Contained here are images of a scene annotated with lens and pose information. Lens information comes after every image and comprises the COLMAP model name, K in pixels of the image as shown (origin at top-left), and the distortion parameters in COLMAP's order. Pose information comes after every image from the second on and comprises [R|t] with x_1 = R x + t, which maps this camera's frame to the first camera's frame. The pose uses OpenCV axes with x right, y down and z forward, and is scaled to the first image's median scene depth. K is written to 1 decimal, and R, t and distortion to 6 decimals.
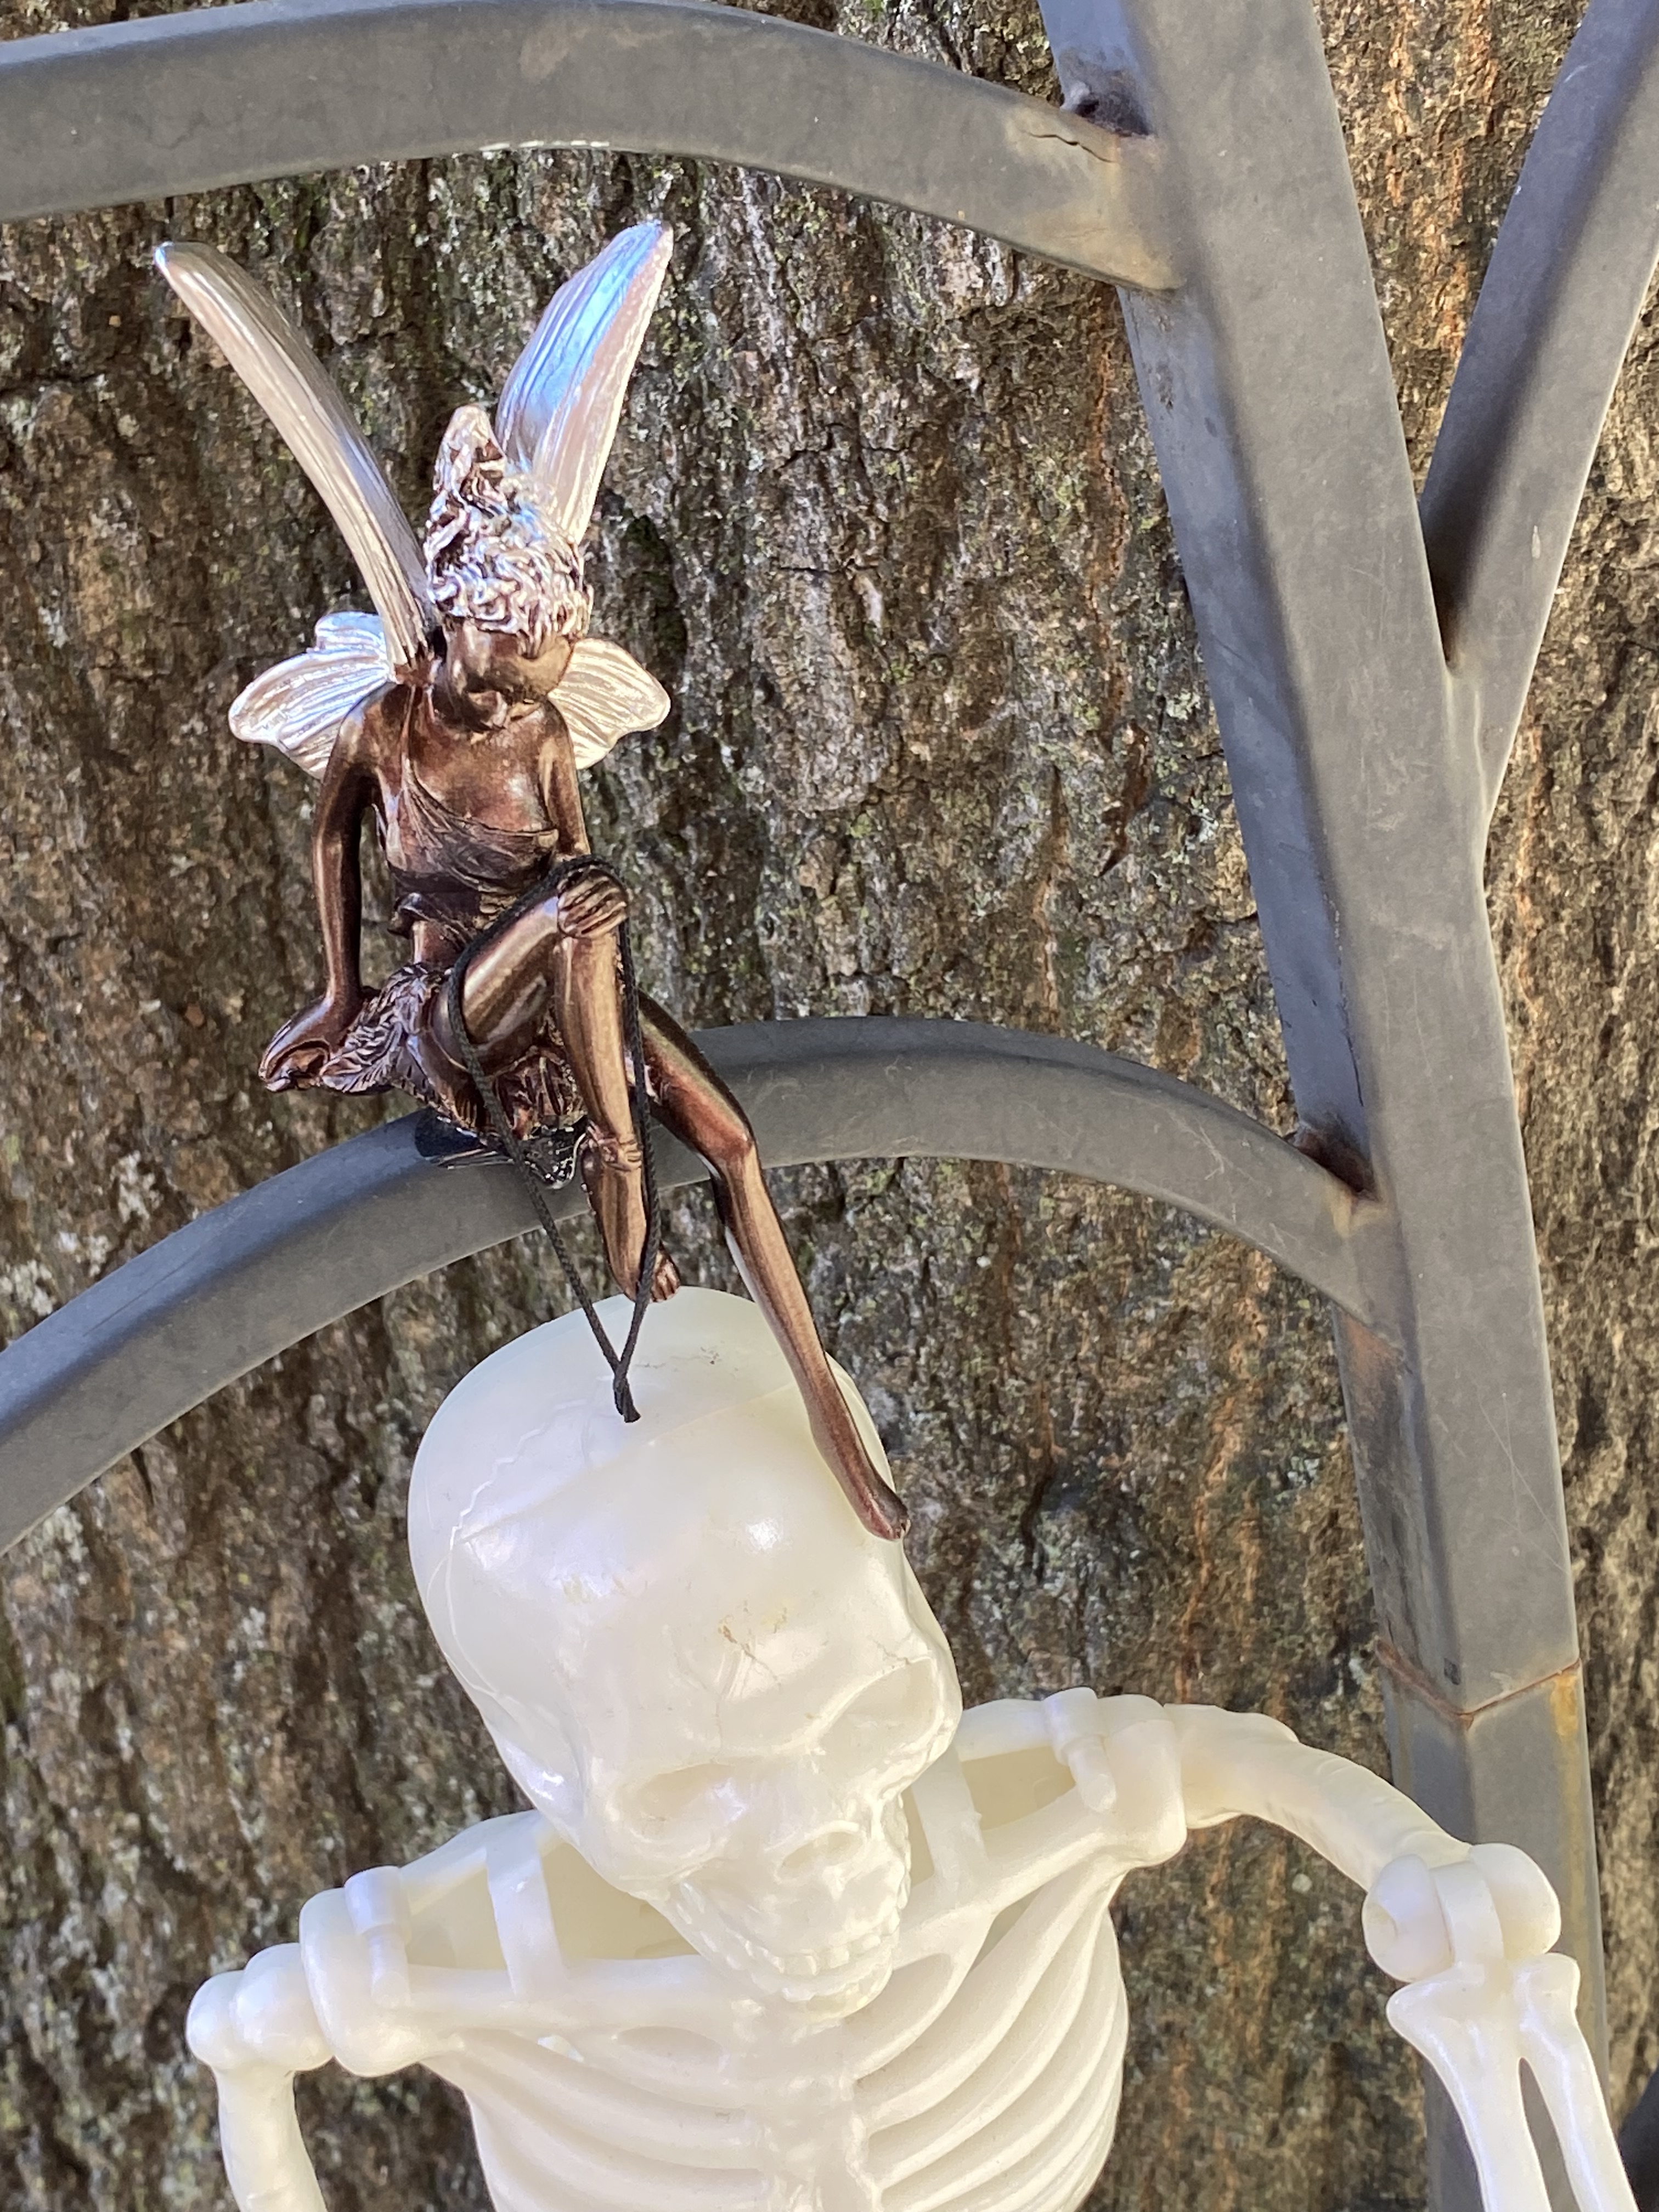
lens RADIAL K [[3444.4, 0, 831.4], [0, 3444.4, 1102.2], [0, 0, 1]] dist [0.033471, 0.000000]
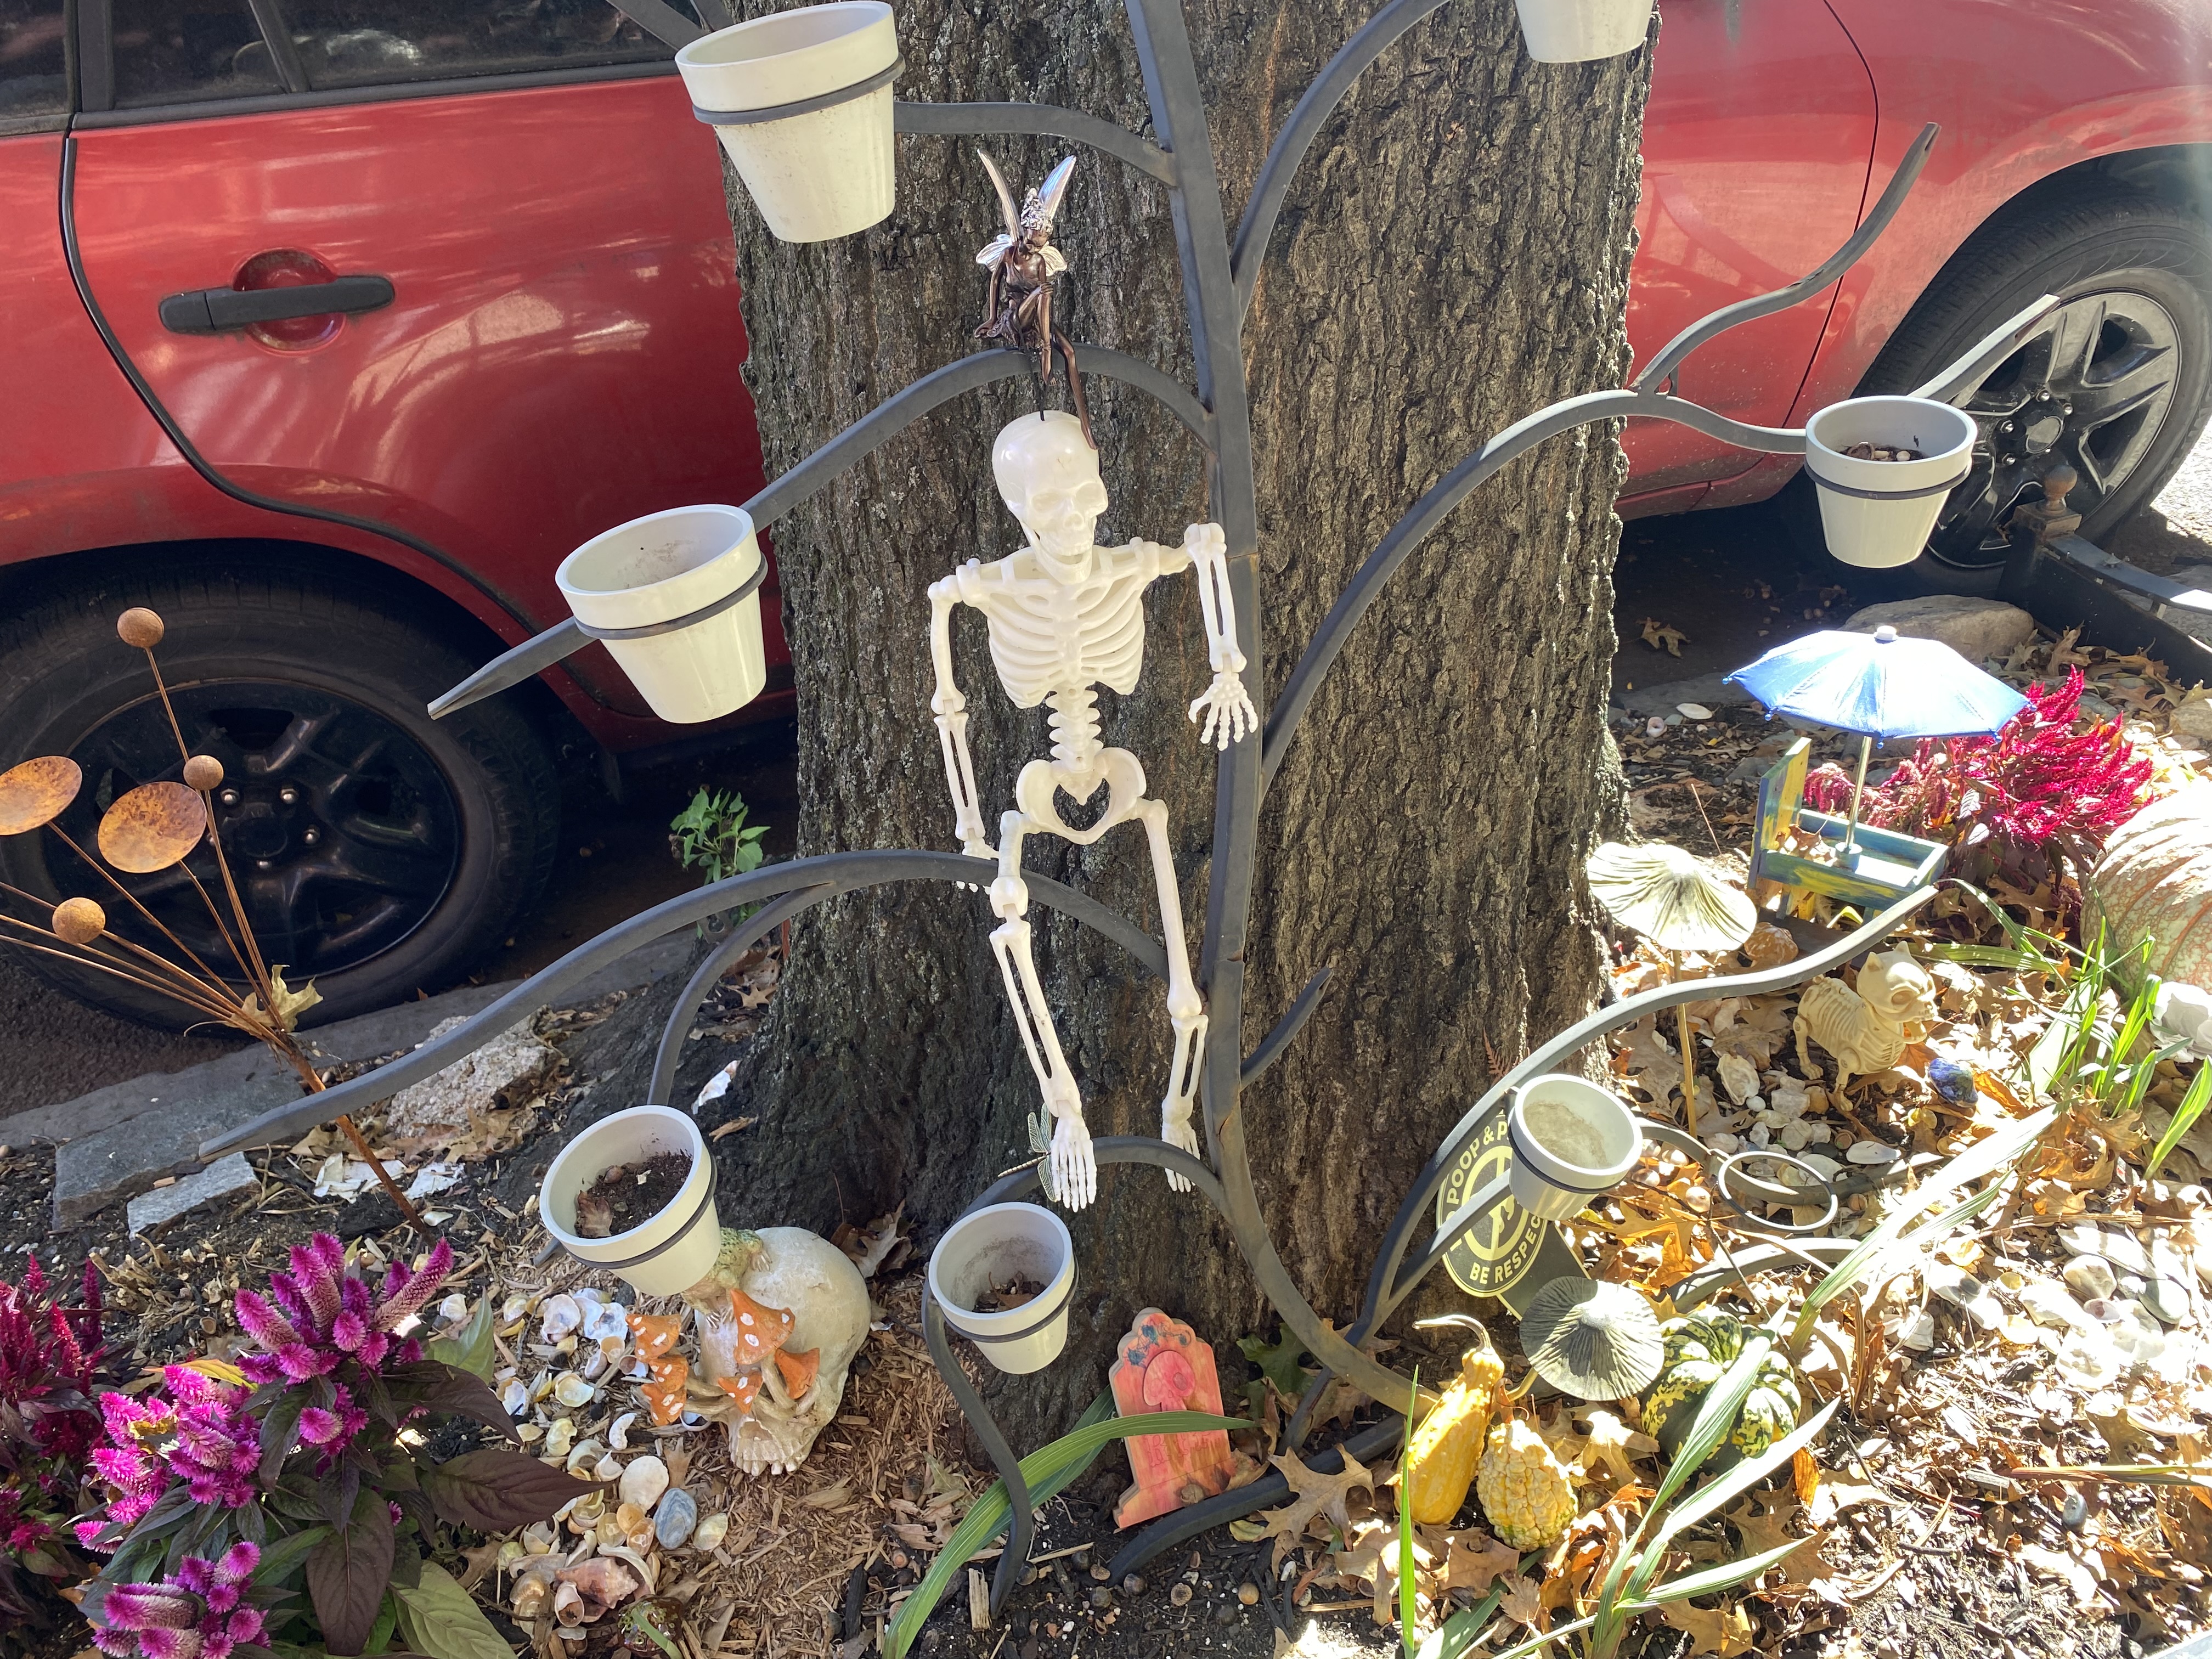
lens RADIAL K [[1646.3, 0, 1101.9], [0, 1646.3, 837.0], [0, 0, 1]] dist [0.012023, 0.000990]
pose [[0.994260, 0.103364, -0.027634, 0.122164], [-0.103488, 0.994626, -0.003085, 0.558986], [0.027167, 0.005927, 0.999613, -1.070788]]
